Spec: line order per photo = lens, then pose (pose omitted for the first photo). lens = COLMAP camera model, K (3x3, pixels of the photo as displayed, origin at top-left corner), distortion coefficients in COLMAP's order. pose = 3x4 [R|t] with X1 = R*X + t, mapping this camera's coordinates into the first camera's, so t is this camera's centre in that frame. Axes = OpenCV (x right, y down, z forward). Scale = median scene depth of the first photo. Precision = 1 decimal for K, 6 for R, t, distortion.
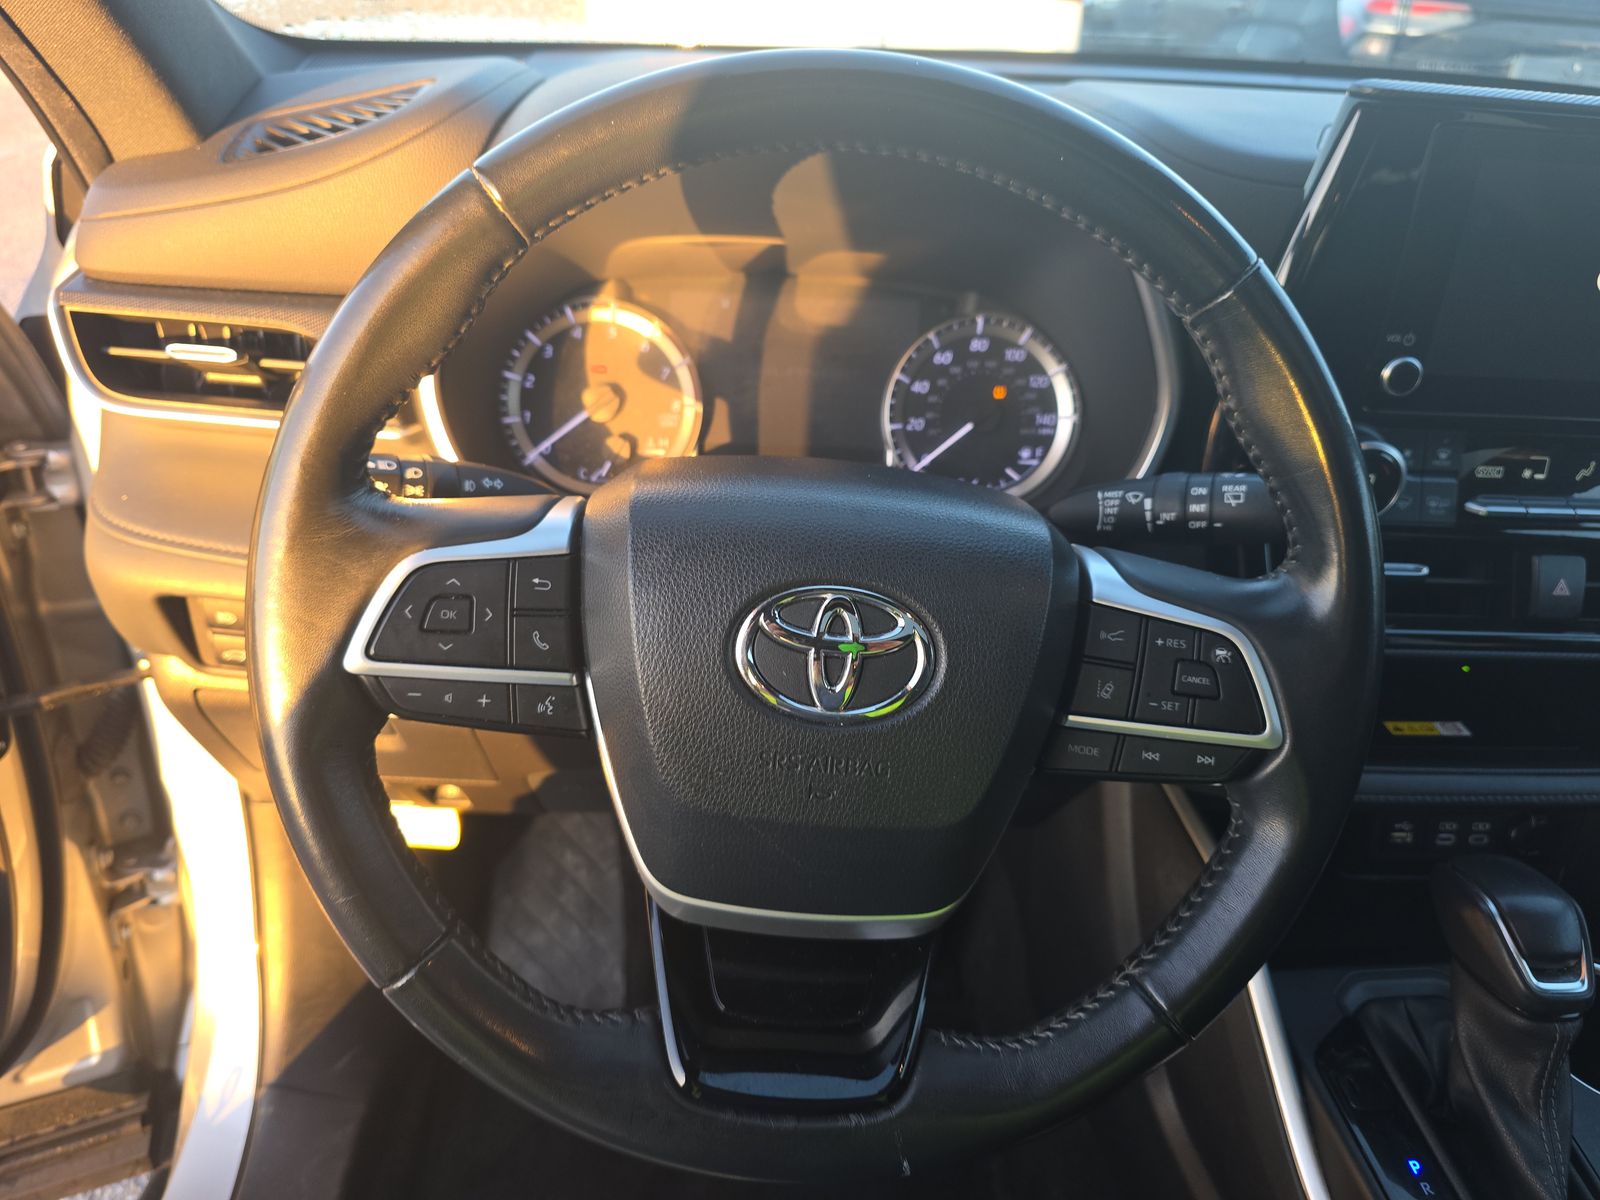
lens RADIAL K [[1076.2, 0, 796.4], [0, 1076.2, 595.9], [0, 0, 1]] dist [0.002016, -0.003106]
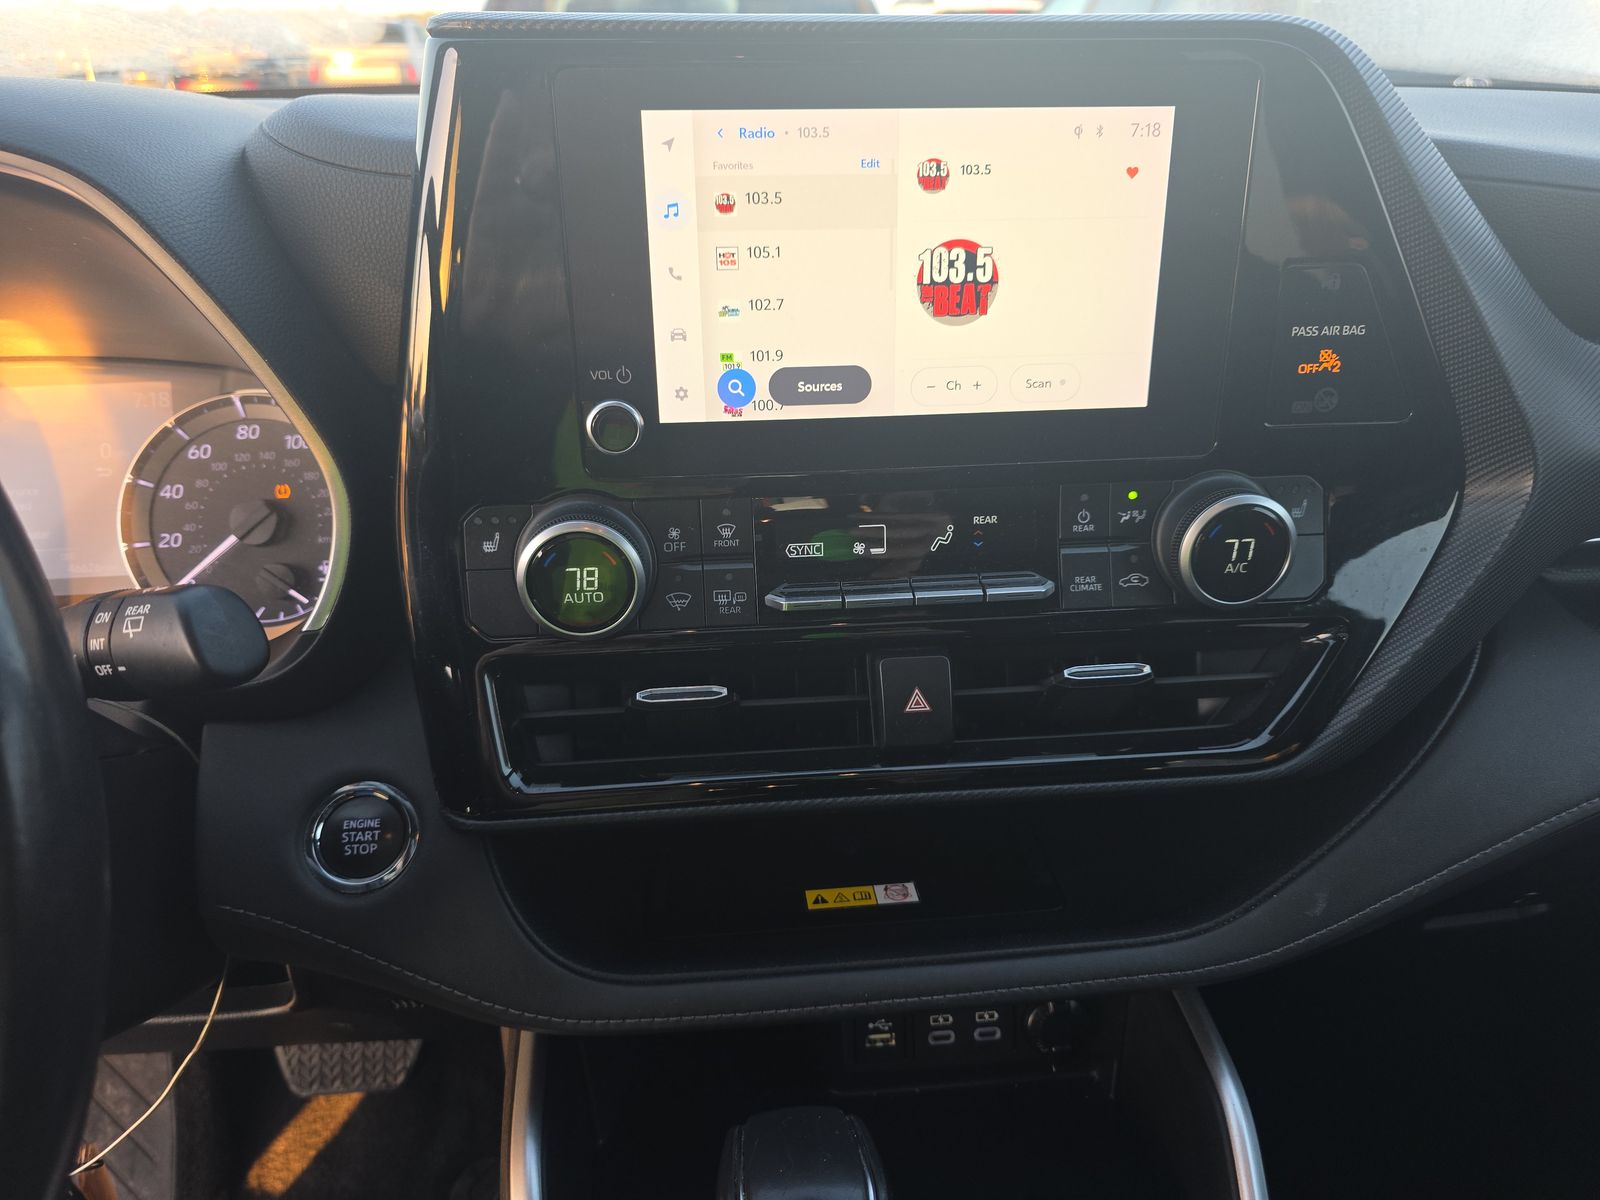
lens RADIAL K [[1076.2, 0, 804.0], [0, 1076.2, 601.0], [0, 0, 1]] dist [0.002016, -0.003106]
pose [[0.997041, -0.073984, 0.020846, 0.543095], [0.075676, 0.992350, -0.097545, -0.008694], [-0.013470, 0.098834, 0.995013, 0.243564]]
